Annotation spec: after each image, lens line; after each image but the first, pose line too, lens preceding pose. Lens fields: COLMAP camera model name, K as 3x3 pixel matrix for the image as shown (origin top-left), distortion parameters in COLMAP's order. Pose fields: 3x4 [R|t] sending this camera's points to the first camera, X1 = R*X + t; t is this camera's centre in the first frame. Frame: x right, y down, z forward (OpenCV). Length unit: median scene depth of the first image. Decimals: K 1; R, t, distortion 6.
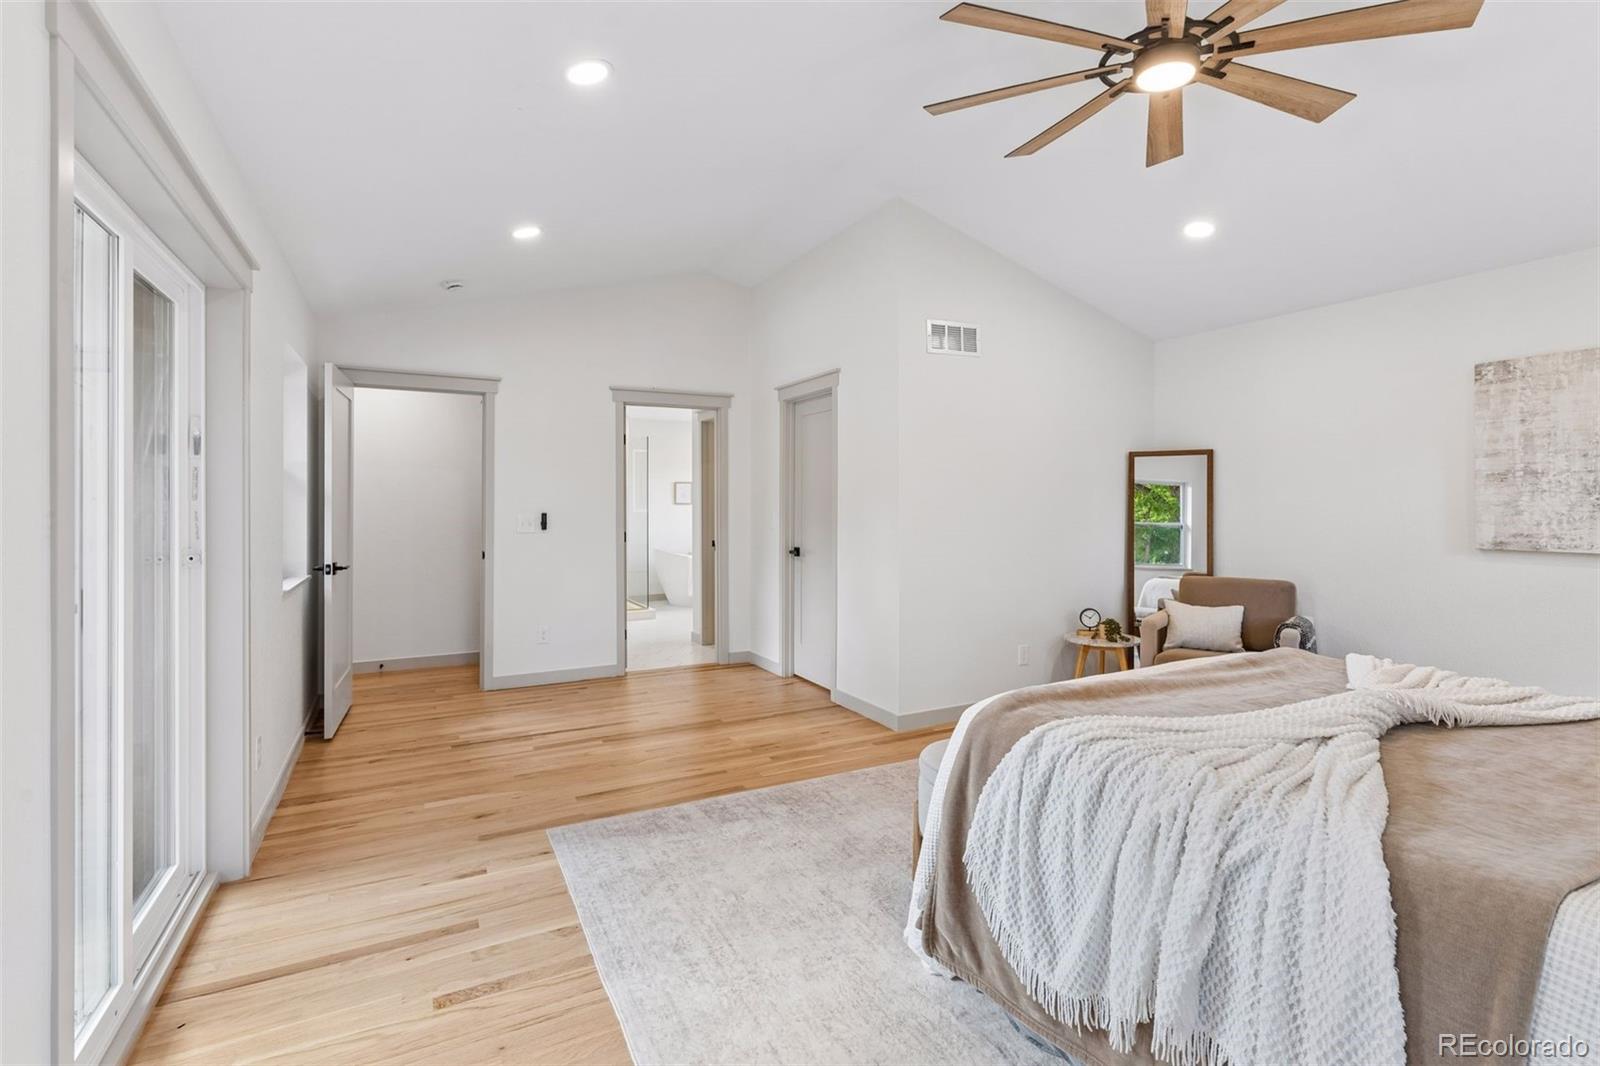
lens RADIAL K [[744.8, 0, 809.4], [0, 744.8, 502.8], [0, 0, 1]] dist [-0.001400, -0.000051]
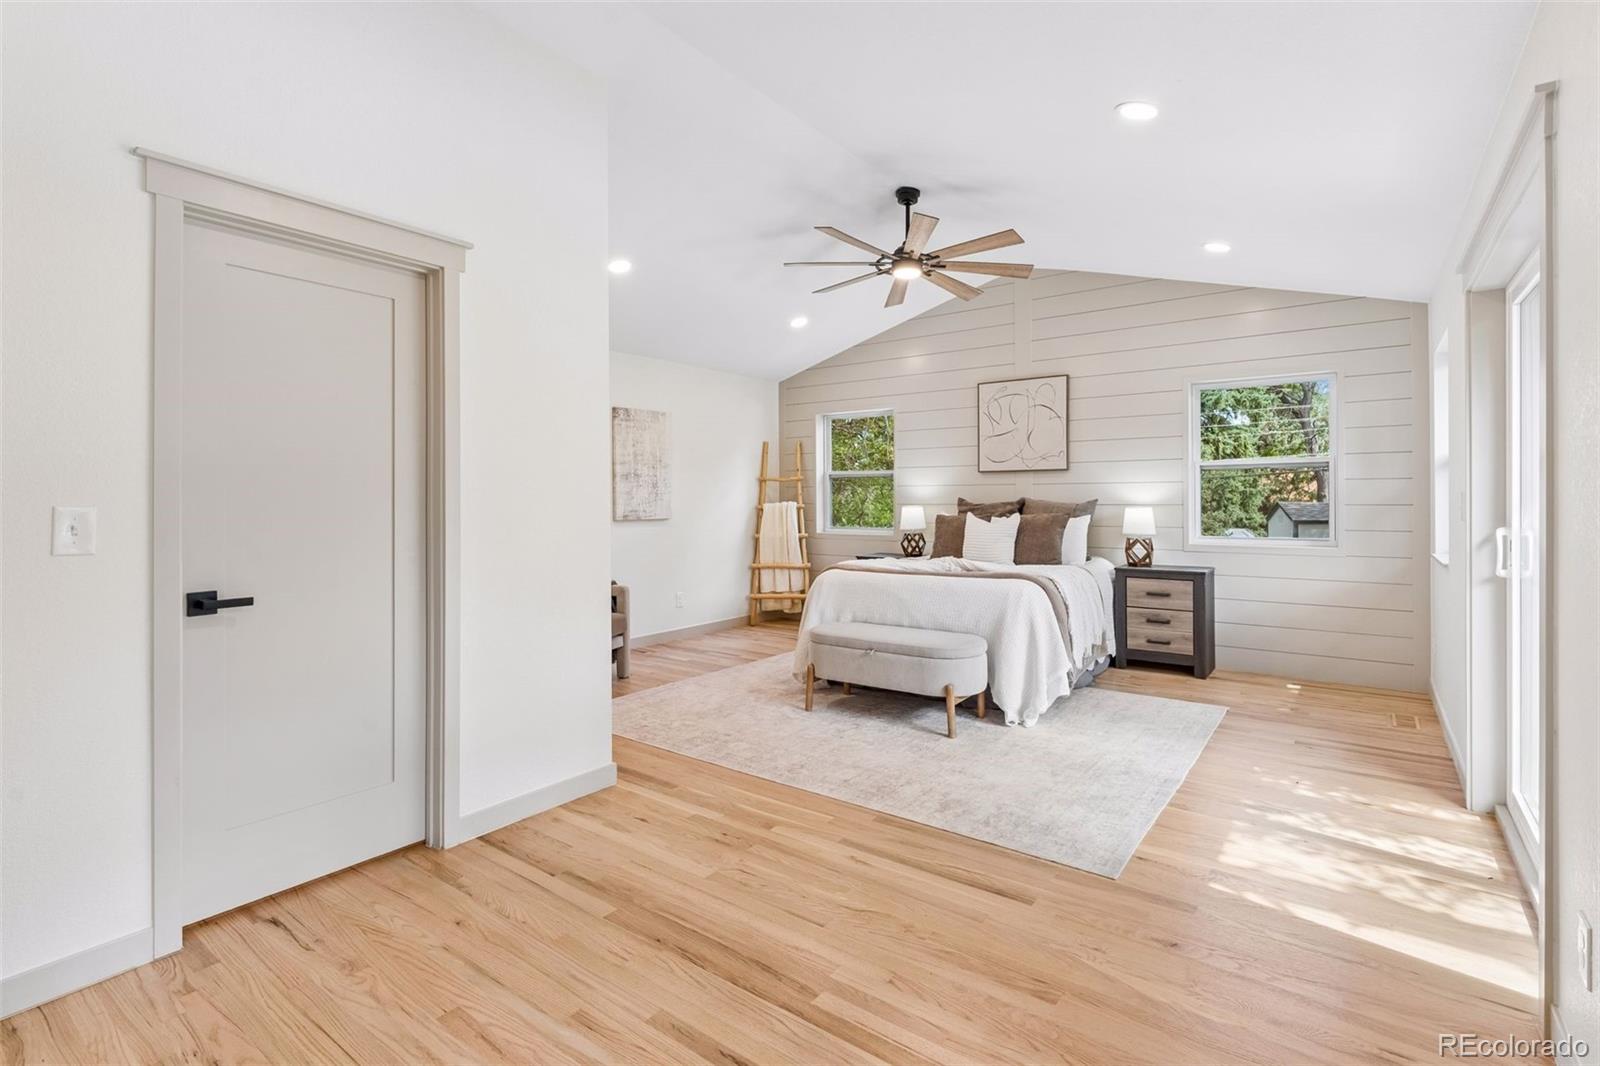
lens RADIAL K [[744.8, 0, 809.4], [0, 744.8, 502.8], [0, 0, 1]] dist [-0.001400, -0.000051]
pose [[-0.425680, -0.002627, 0.904870, -0.782019], [0.001931, 0.999991, 0.003812, 0.018628], [-0.904872, 0.003370, -0.425671, 1.360078]]
